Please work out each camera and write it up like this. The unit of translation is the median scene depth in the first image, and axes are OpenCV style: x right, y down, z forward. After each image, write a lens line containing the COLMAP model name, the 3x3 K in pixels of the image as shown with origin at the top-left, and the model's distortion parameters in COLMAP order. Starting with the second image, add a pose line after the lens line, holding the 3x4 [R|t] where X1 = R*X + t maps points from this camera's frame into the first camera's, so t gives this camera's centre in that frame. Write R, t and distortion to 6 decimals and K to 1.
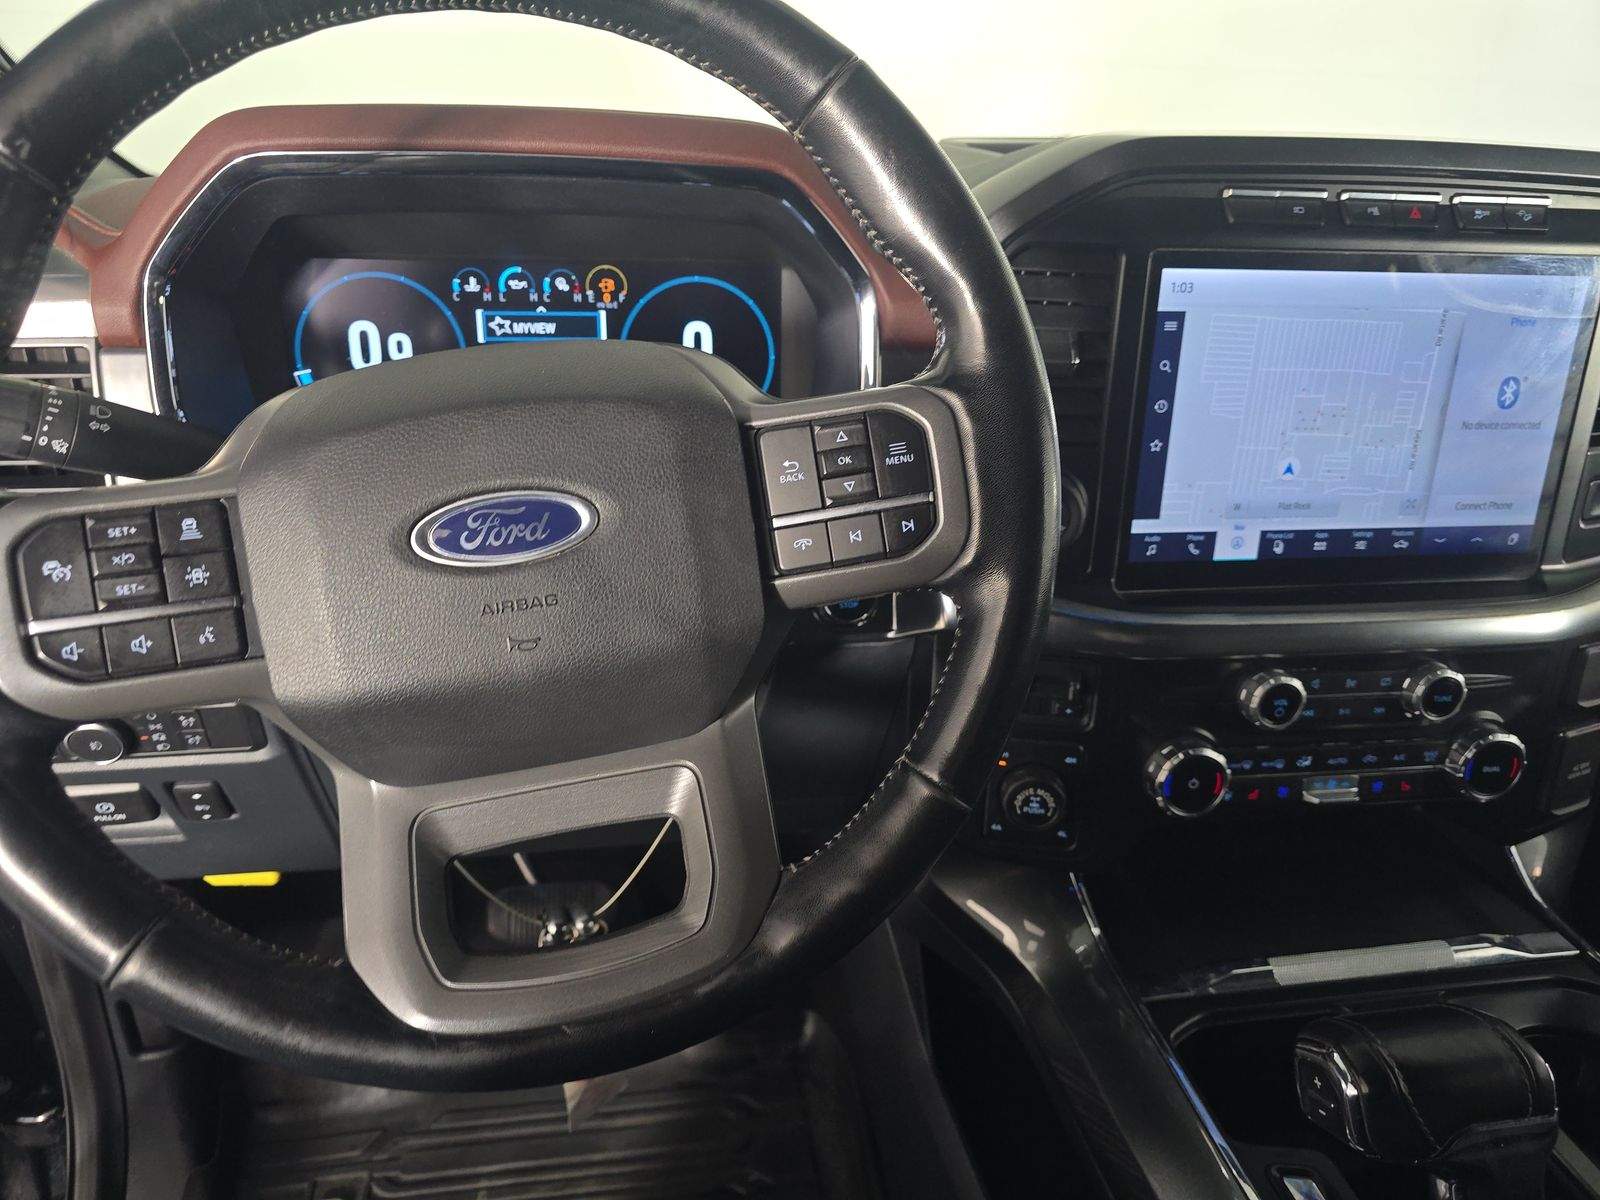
lens RADIAL K [[1080.4, 0, 800.0], [0, 1080.4, 600.0], [0, 0, 1]] dist [0.047147, -0.048496]
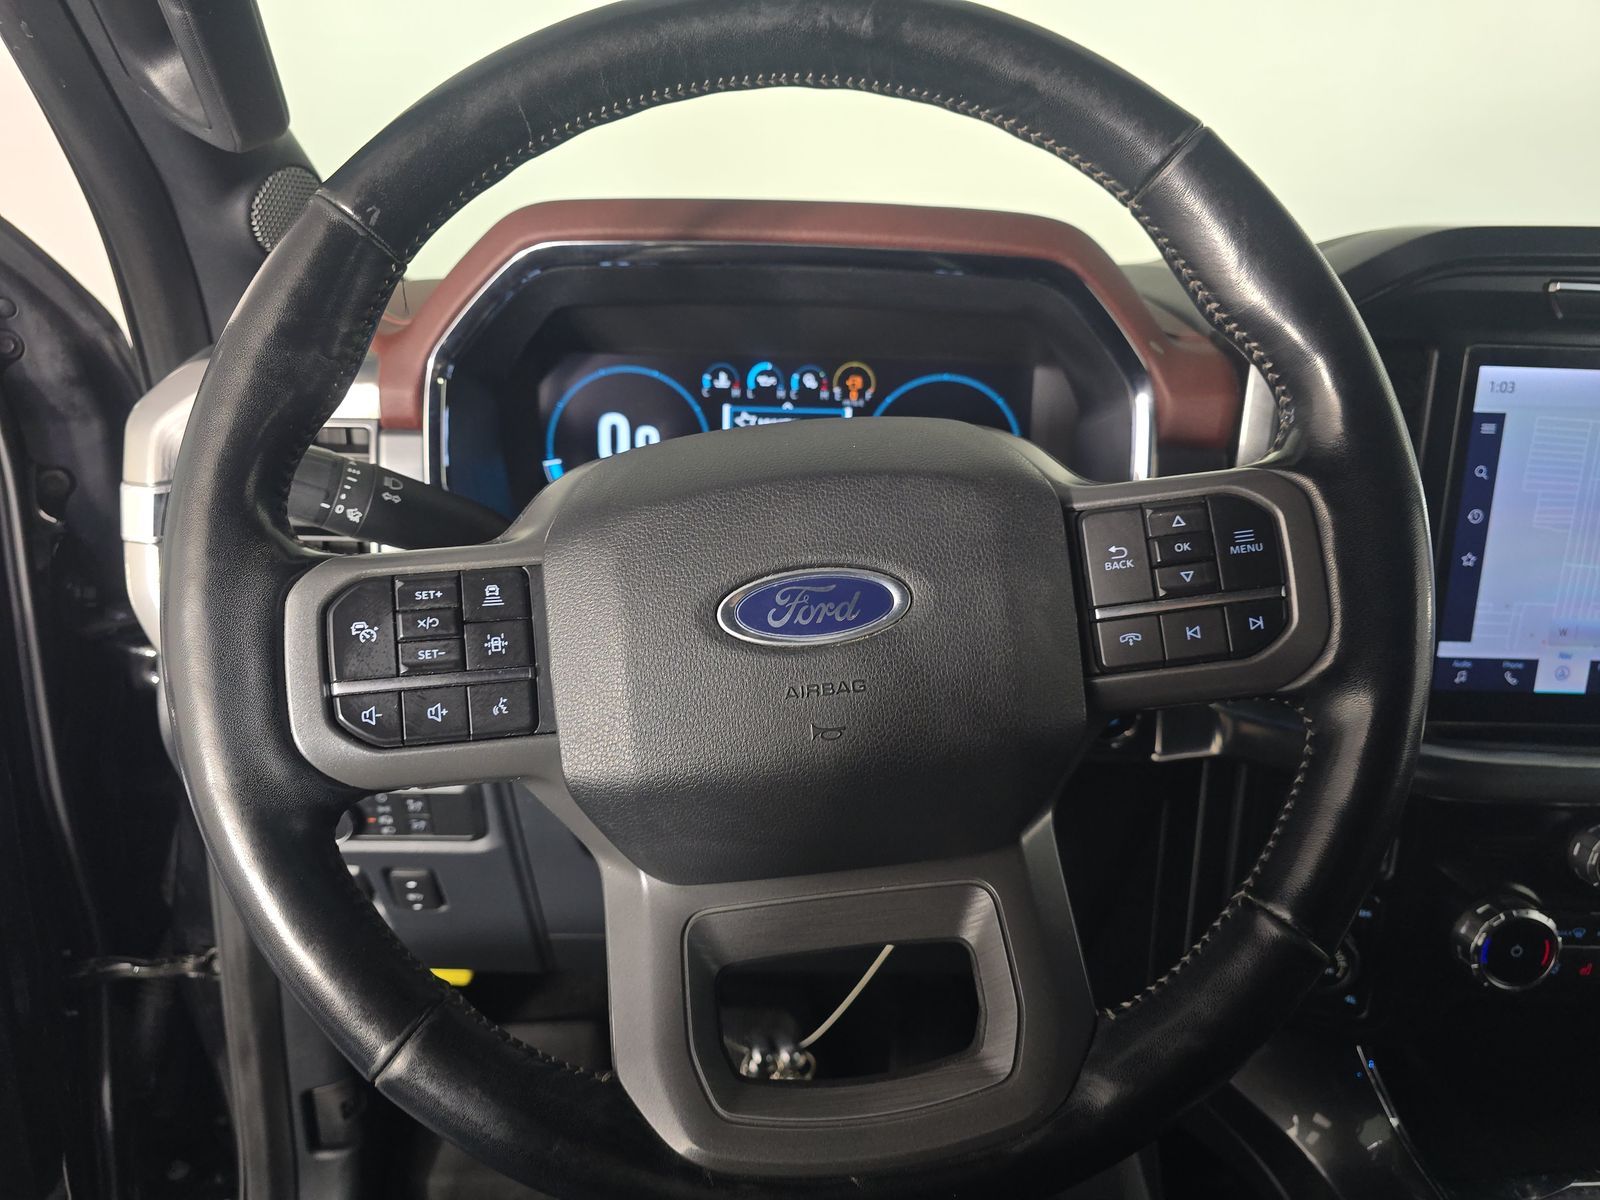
lens RADIAL K [[1116.9, 0, 858.8], [0, 1116.9, 594.7], [0, 0, 1]] dist [0.067543, -0.089842]
pose [[0.991362, 0.038063, -0.125510, -0.102315], [-0.051466, 0.993104, -0.105337, 0.020568], [0.120635, 0.110886, 0.986484, 0.050594]]
